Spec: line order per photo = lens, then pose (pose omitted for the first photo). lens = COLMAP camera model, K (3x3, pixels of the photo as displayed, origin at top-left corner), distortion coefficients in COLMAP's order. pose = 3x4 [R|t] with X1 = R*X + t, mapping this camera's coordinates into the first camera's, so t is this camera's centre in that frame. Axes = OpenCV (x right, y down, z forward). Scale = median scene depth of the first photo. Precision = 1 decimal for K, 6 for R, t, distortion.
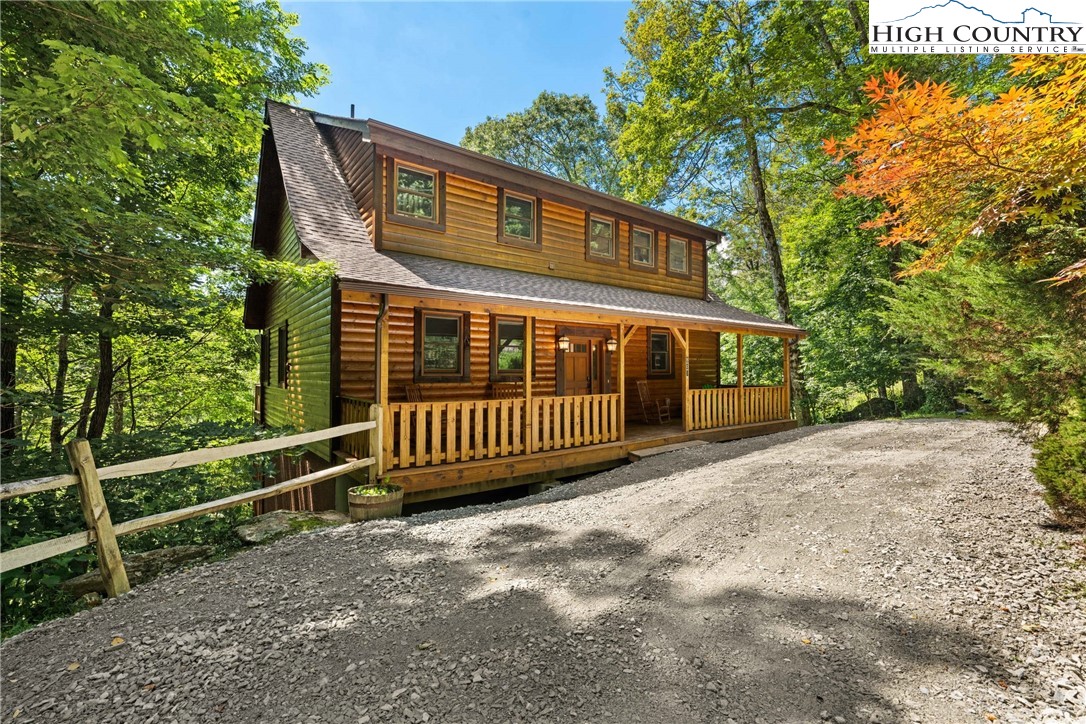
lens RADIAL K [[467.5, 0, 542.3], [0, 467.5, 370.3], [0, 0, 1]] dist [-0.000442, -0.000045]
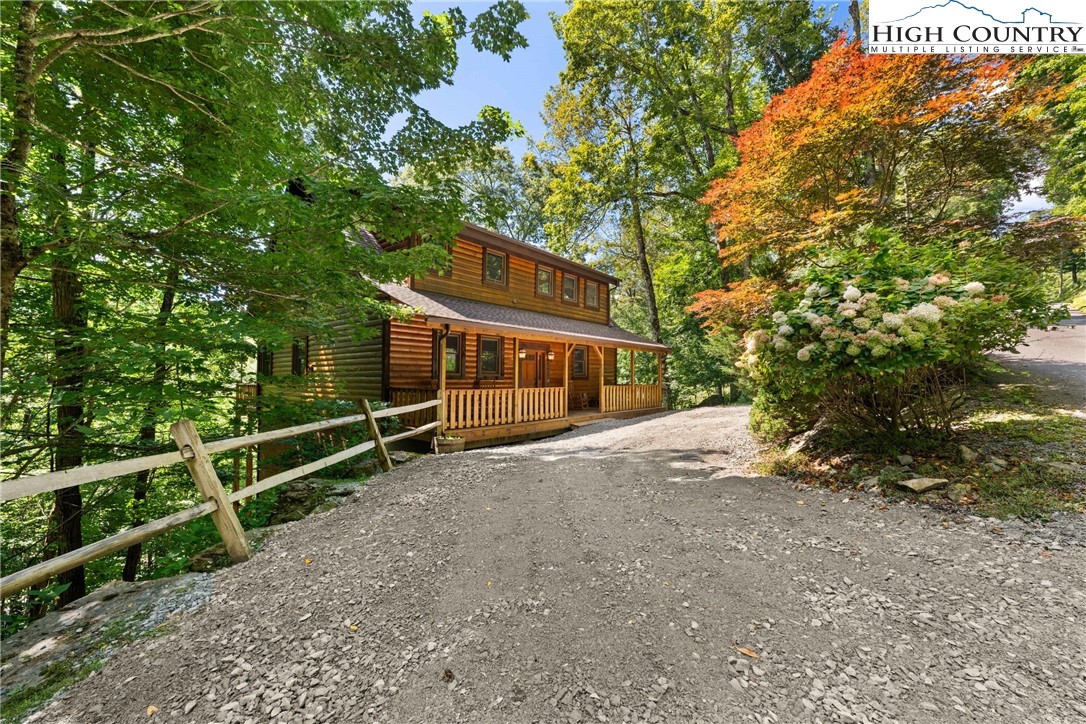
lens RADIAL K [[433.6, 0, 540.9], [0, 433.6, 379.8], [0, 0, 1]] dist [-0.000290, 0.000291]
pose [[0.974044, 0.006942, 0.226254, -0.201730], [-0.008424, 0.999949, 0.005588, 0.014520], [-0.226204, -0.007349, 0.974052, -0.332462]]
